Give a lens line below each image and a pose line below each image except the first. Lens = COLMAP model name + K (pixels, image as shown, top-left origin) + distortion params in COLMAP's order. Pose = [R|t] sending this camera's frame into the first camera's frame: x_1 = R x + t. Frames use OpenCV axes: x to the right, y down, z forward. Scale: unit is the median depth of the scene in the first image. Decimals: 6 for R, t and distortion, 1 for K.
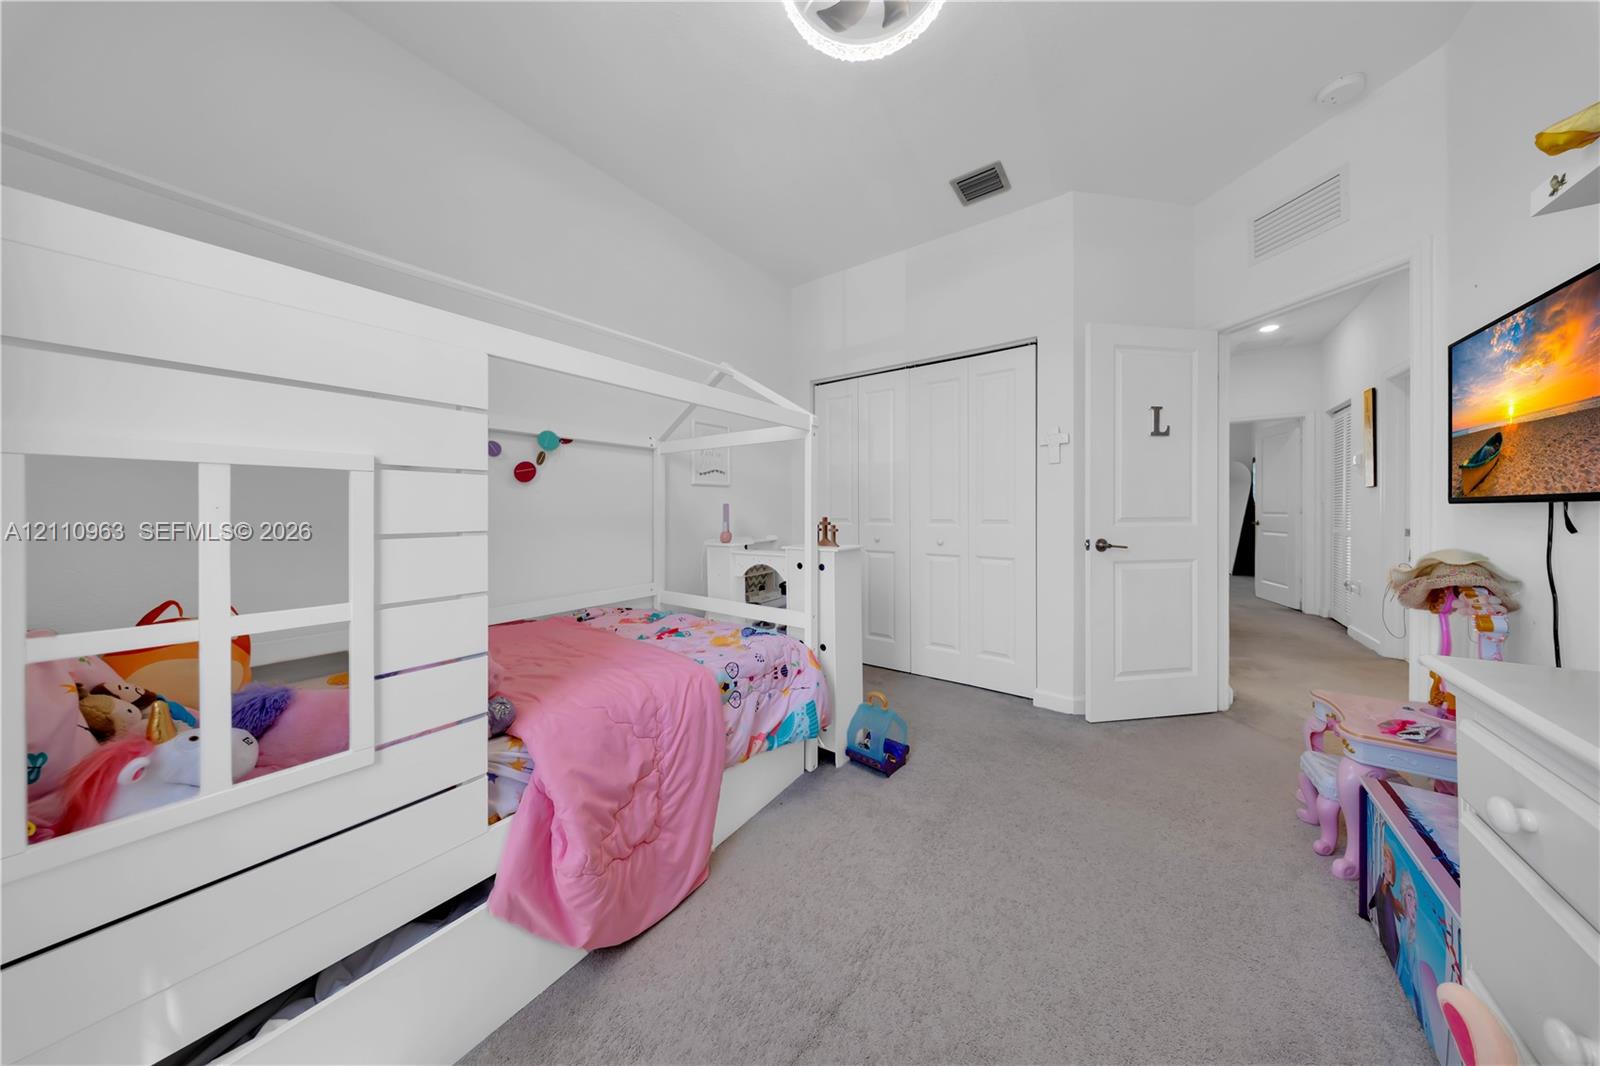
lens RADIAL K [[471.2, 0, 799.6], [0, 471.2, 523.0], [0, 0, 1]] dist [-0.002257, -0.000026]
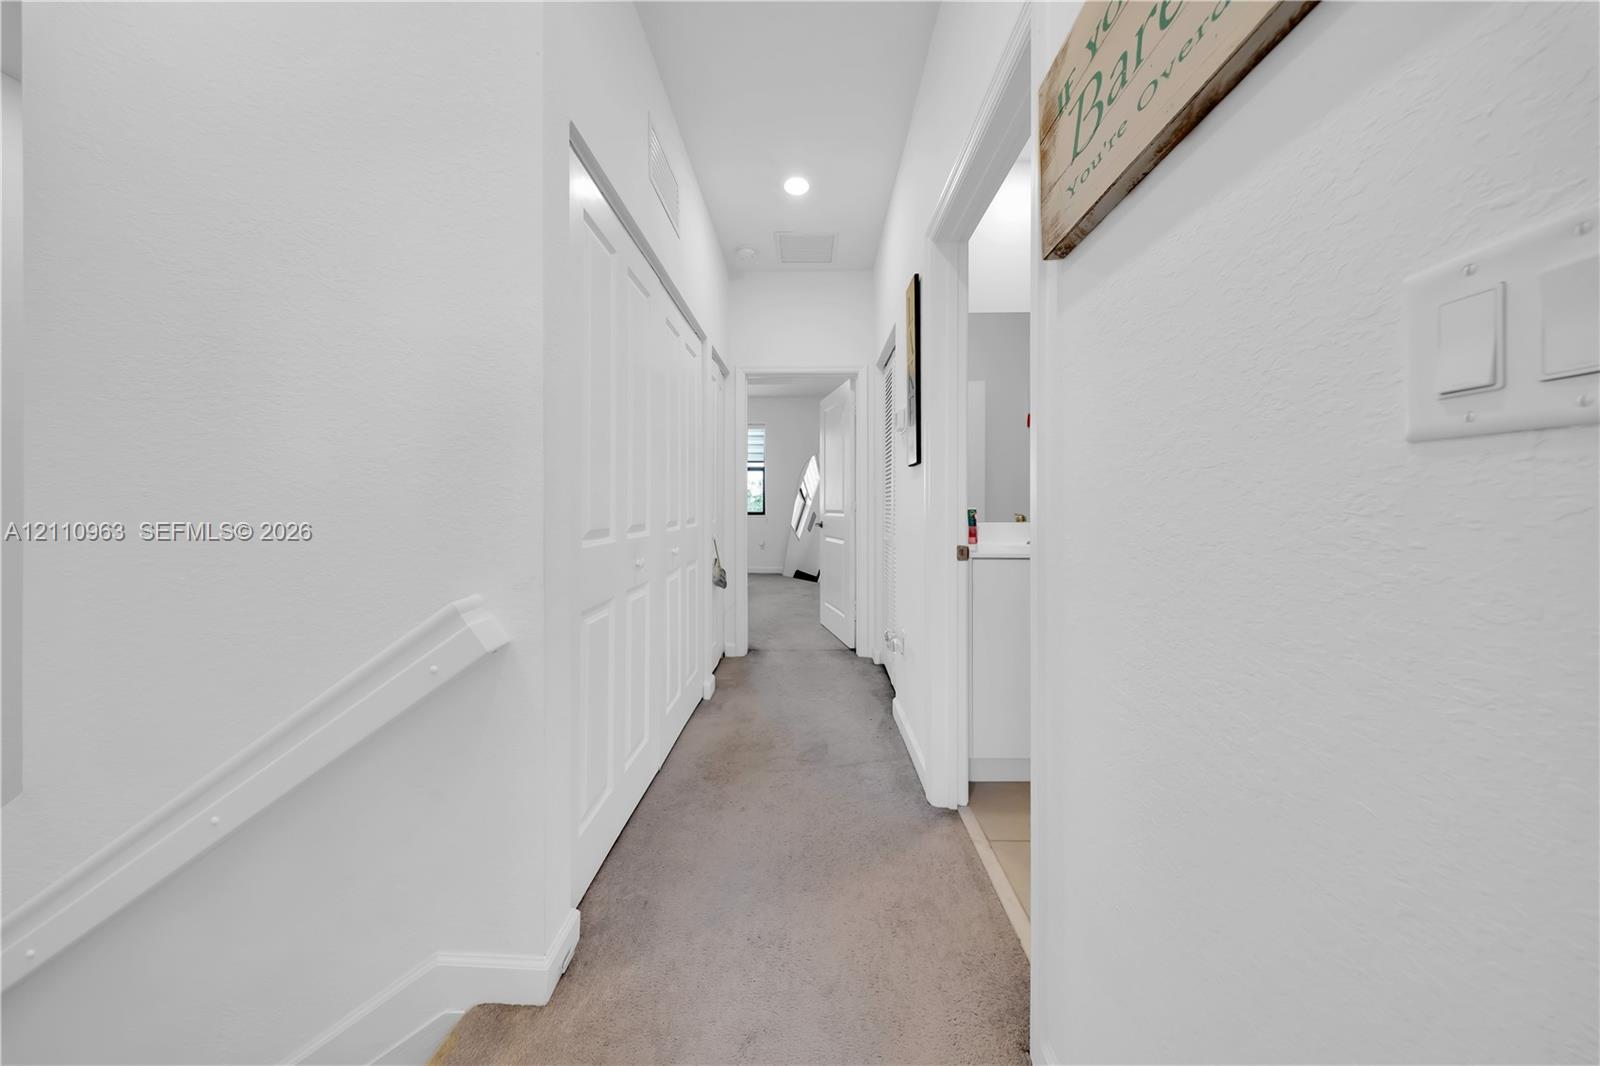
lens RADIAL K [[471.2, 0, 792.4], [0, 471.2, 511.0], [0, 0, 1]] dist [-0.002257, -0.000026]
pose [[0.825842, -0.003449, 0.563891, 0.667157], [0.004609, 0.999989, -0.000633, -0.023451], [-0.563883, 0.003122, 0.825849, 0.530802]]
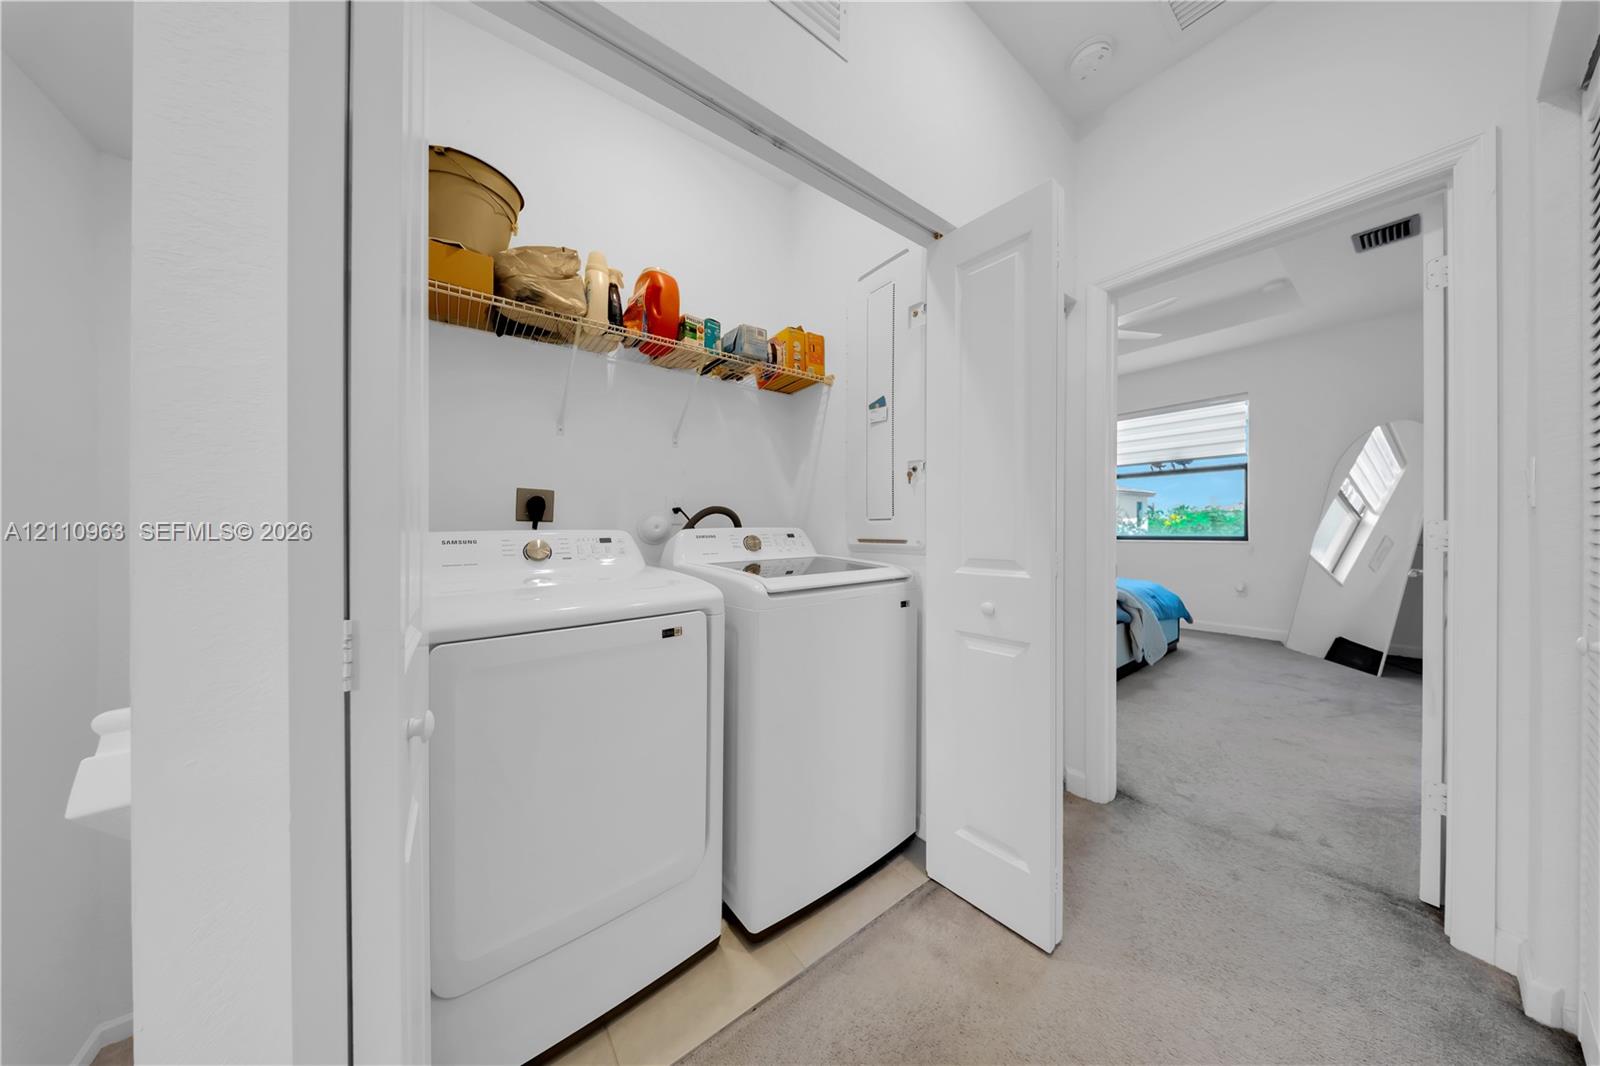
lens RADIAL K [[471.2, 0, 798.8], [0, 471.2, 532.0], [0, 0, 1]] dist [-0.002257, -0.000026]
pose [[0.960184, -0.008094, -0.279252, 0.902454], [0.006144, 0.999950, -0.007857, -0.029050], [0.279302, 0.005828, 0.960186, 0.735927]]
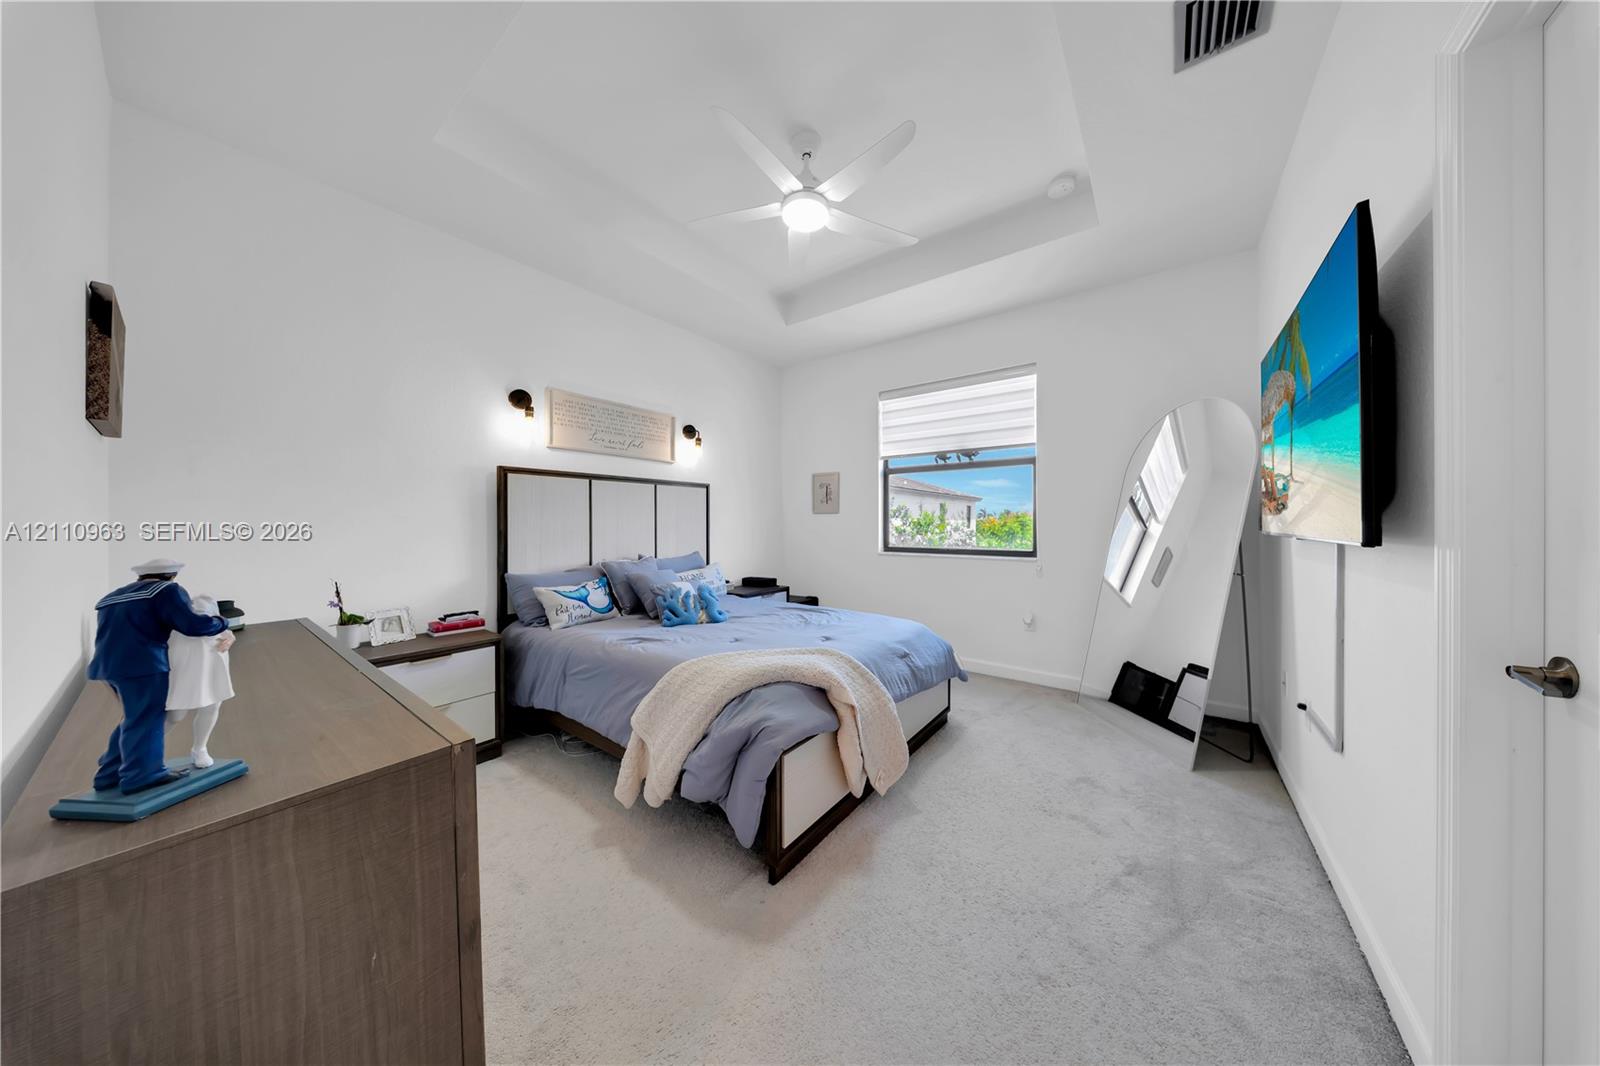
lens RADIAL K [[471.2, 0, 804.6], [0, 471.2, 526.2], [0, 0, 1]] dist [-0.002257, -0.000026]
pose [[0.999966, -0.001125, -0.008126, 1.206584], [0.001003, 0.999886, -0.015042, -0.056096], [0.008142, 0.015033, 0.999854, 1.258698]]
